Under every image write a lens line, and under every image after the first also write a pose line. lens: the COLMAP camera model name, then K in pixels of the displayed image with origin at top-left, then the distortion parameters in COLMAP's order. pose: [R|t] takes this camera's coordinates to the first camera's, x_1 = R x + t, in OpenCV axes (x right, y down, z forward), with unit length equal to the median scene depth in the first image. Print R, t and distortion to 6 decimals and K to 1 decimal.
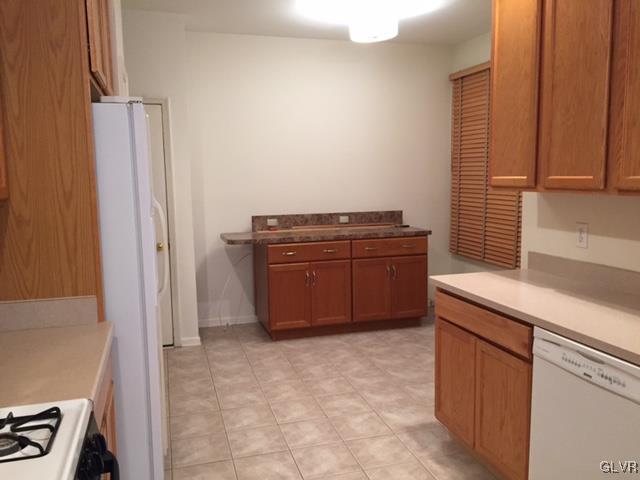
lens RADIAL K [[547.3, 0, 321.5], [0, 547.3, 239.7], [0, 0, 1]] dist [0.017643, -0.024449]
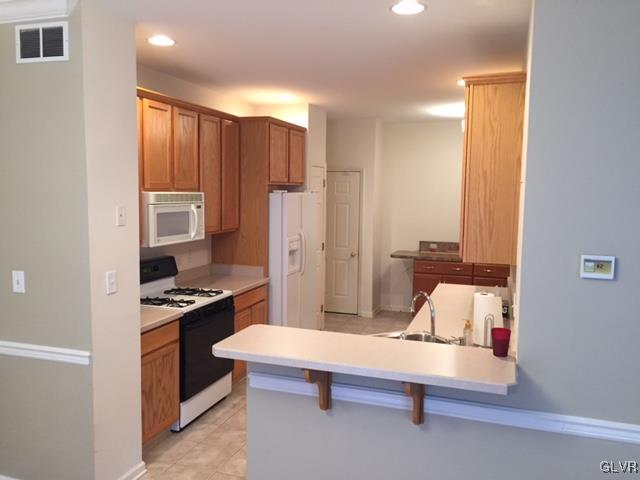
lens RADIAL K [[547.3, 0, 315.0], [0, 547.3, 241.2], [0, 0, 1]] dist [0.017643, -0.024449]
pose [[0.813382, 0.079477, -0.576275, 0.508744], [-0.095077, 0.995465, 0.003092, -0.020244], [0.573907, 0.052275, 0.817250, -0.394973]]
